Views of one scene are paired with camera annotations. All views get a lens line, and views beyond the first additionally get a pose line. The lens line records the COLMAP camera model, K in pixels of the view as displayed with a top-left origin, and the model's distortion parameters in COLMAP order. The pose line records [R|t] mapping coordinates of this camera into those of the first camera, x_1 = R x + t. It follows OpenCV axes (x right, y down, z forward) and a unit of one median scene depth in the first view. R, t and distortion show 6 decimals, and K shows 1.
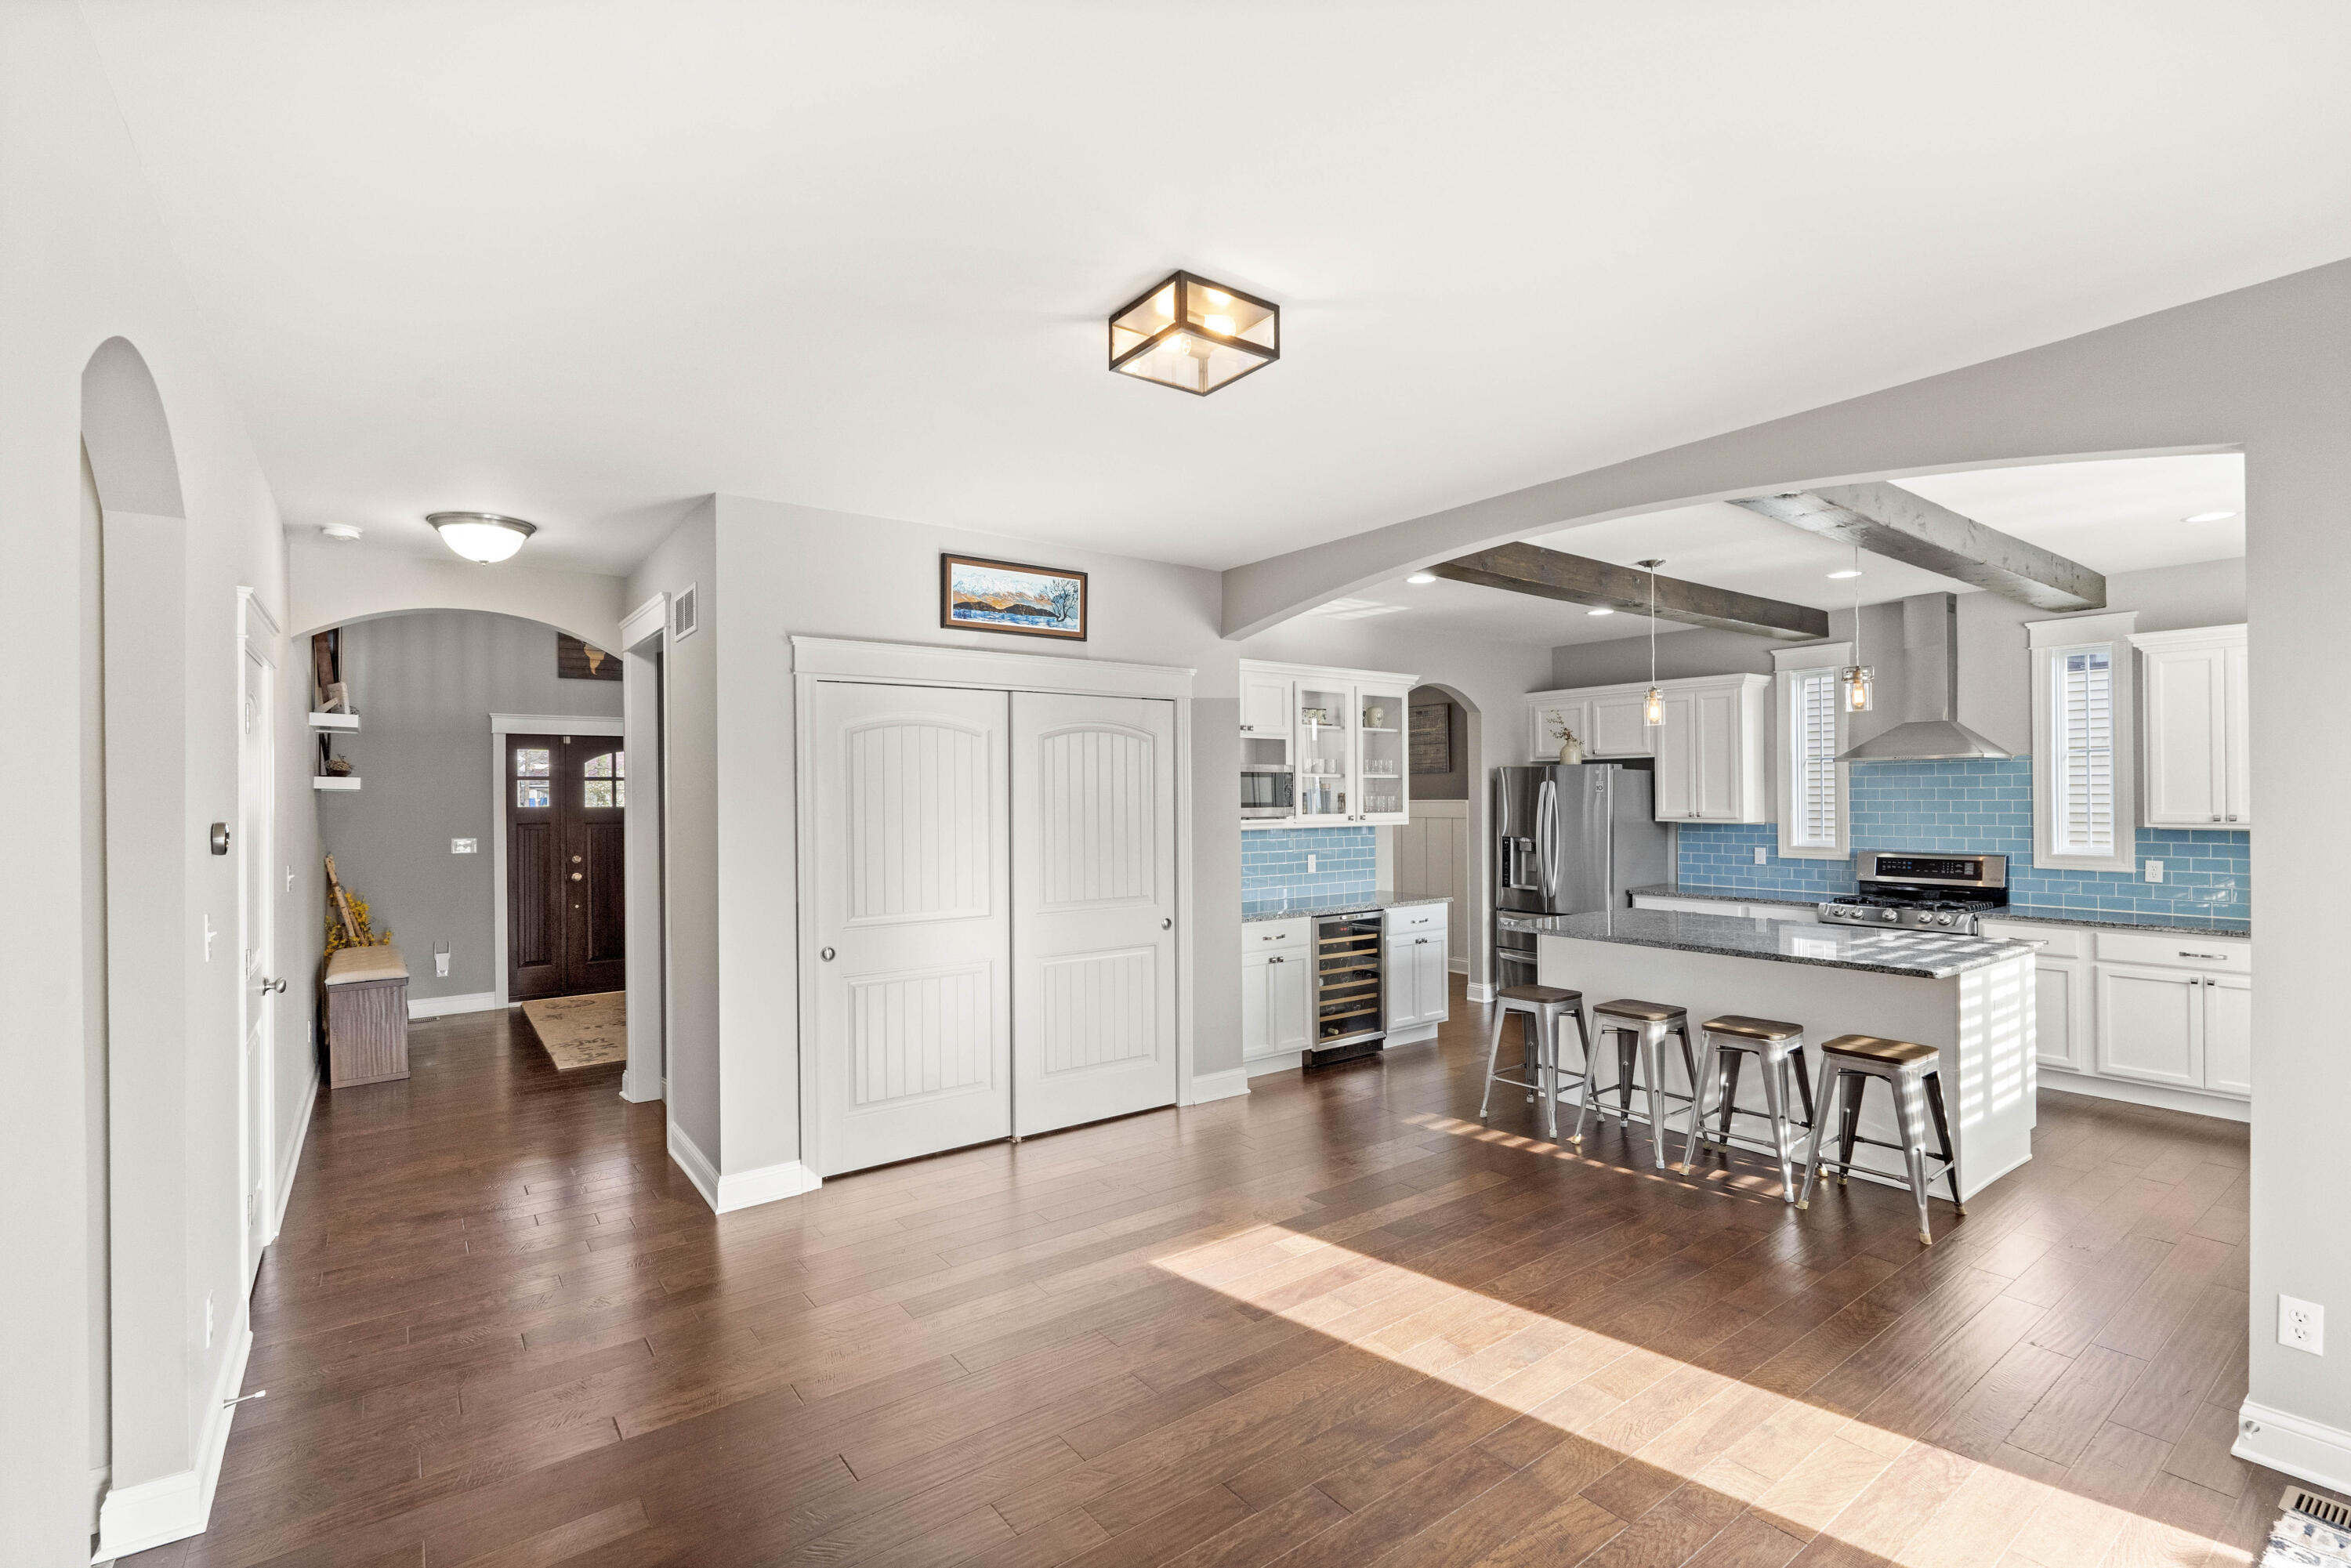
lens RADIAL K [[1067.1, 0, 1164.4], [0, 1067.1, 785.8], [0, 0, 1]] dist [-0.000461, 0.000469]
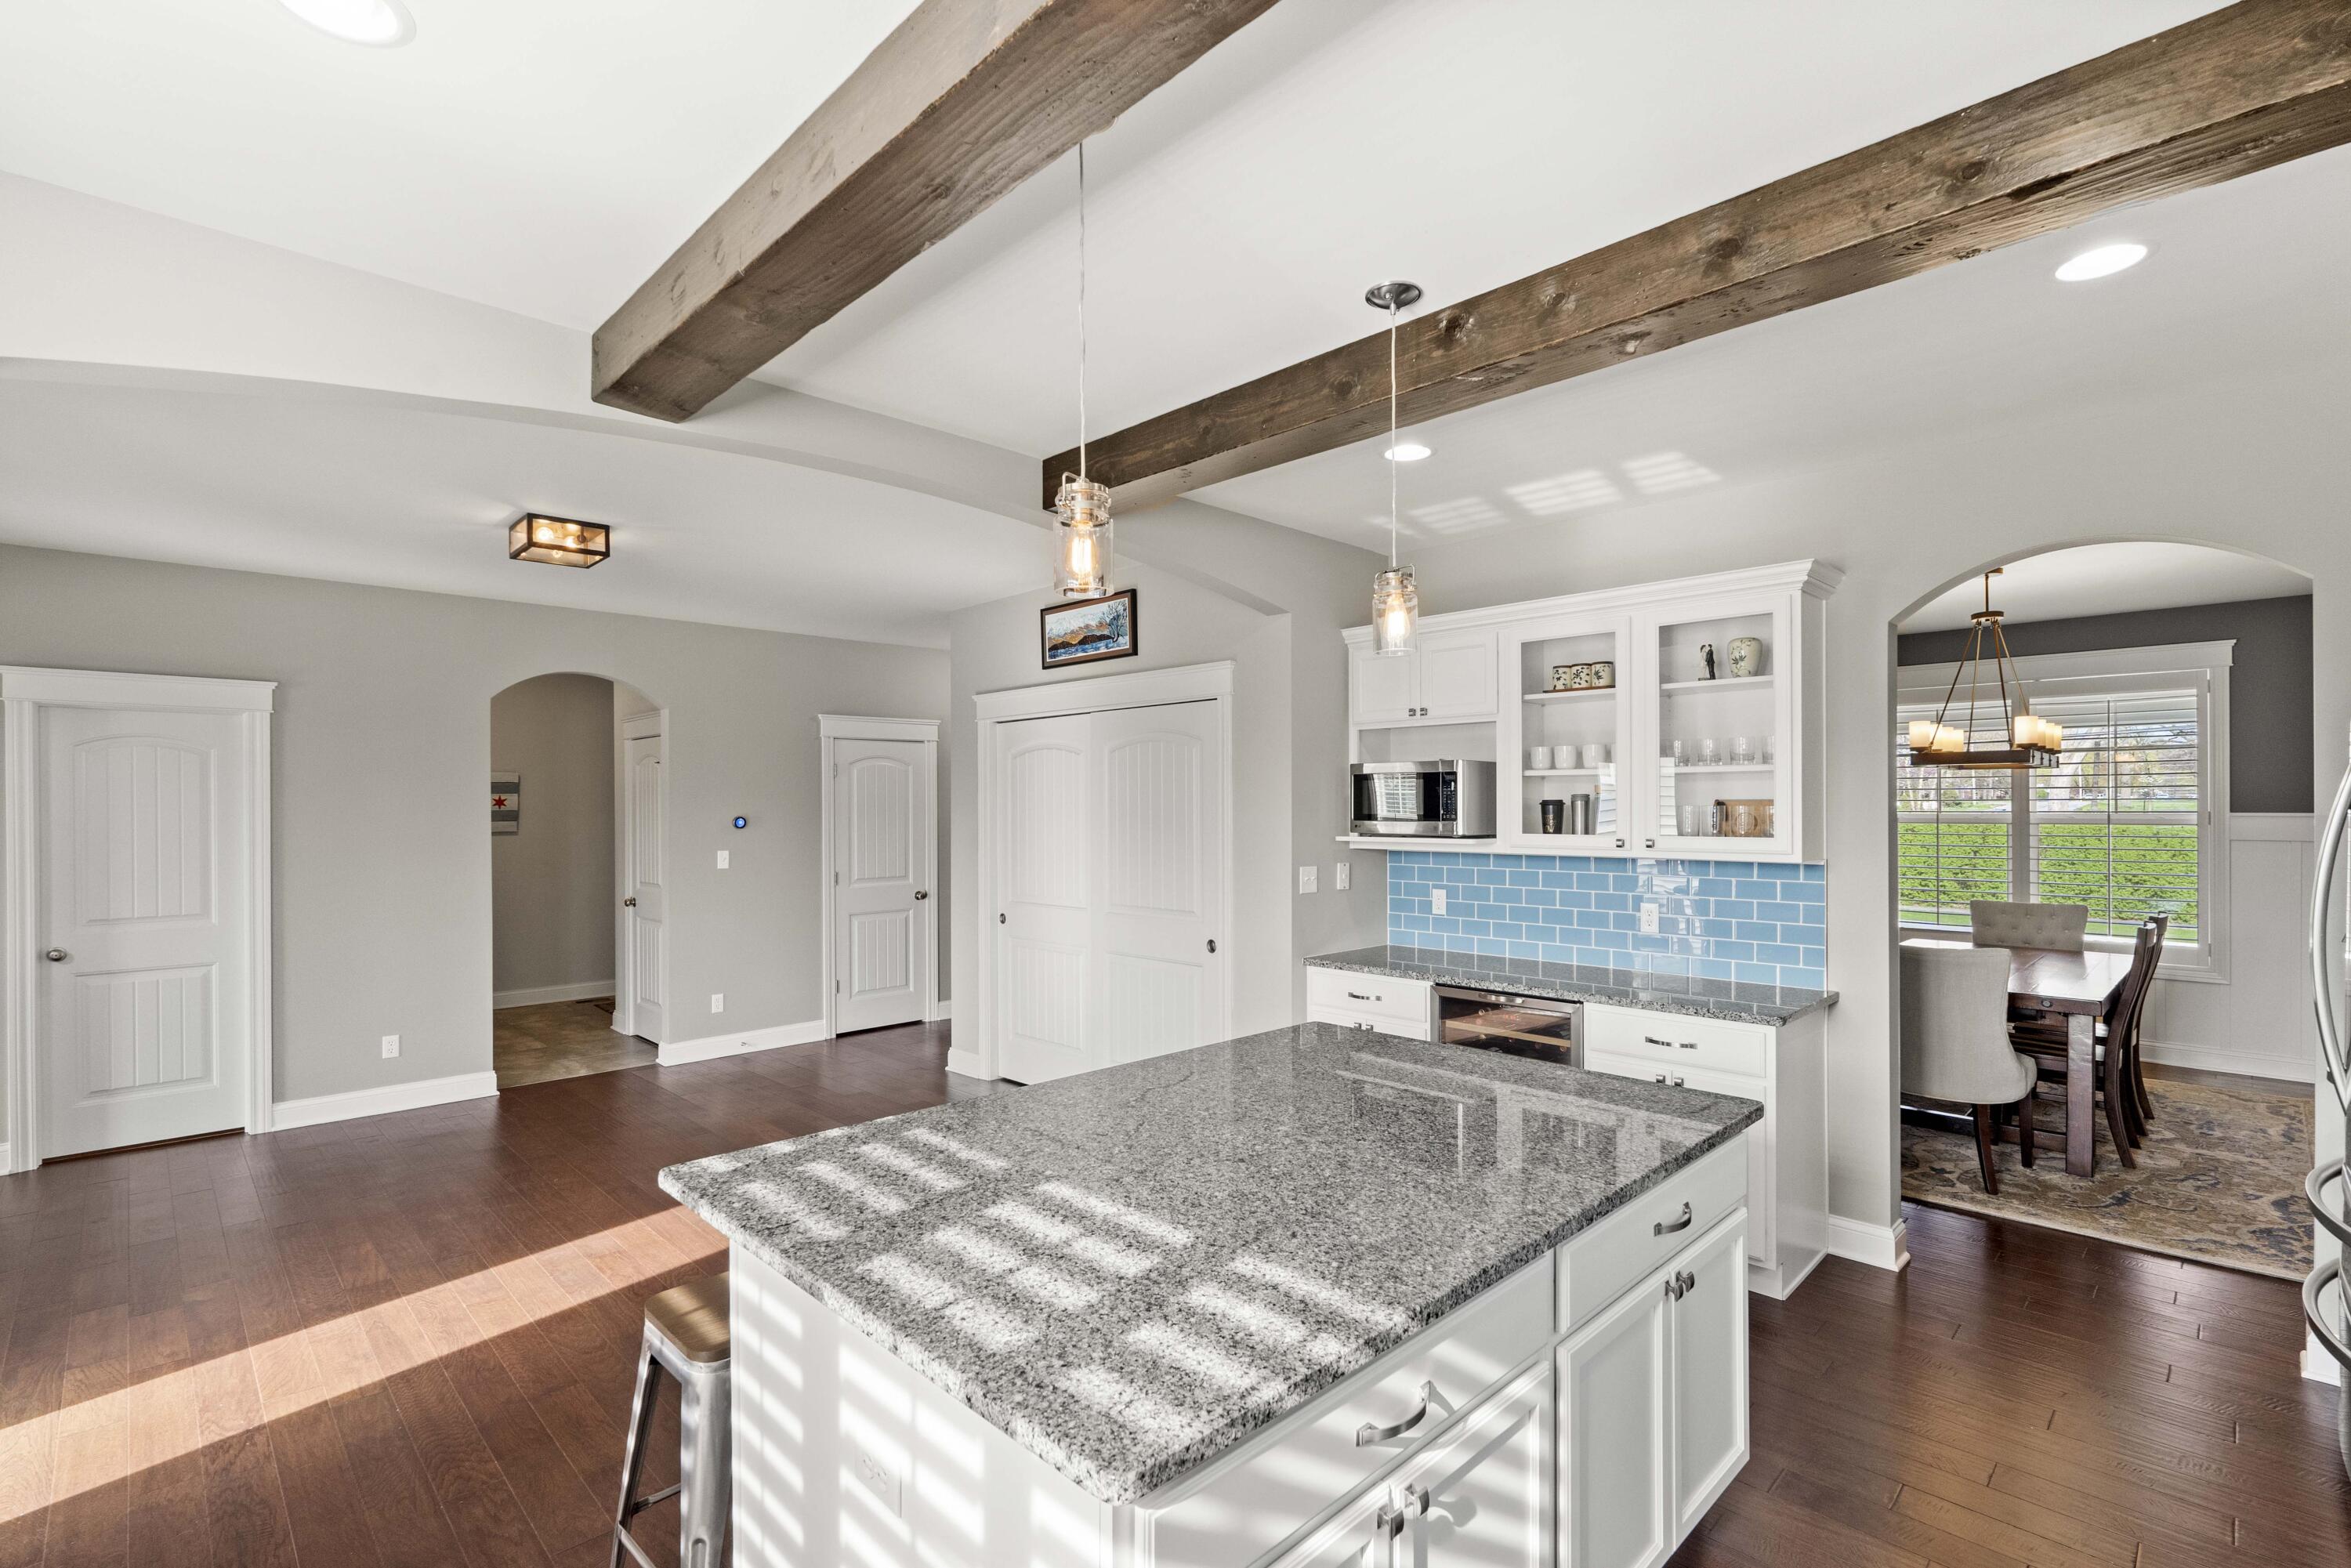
lens RADIAL K [[1067.1, 0, 1162.5], [0, 1067.1, 803.8], [0, 0, 1]] dist [-0.000461, 0.000469]
pose [[0.137688, 0.002958, -0.990471, 0.986735], [0.013442, 0.999898, 0.004854, 0.003200], [0.990384, -0.013982, 0.137634, 0.918196]]
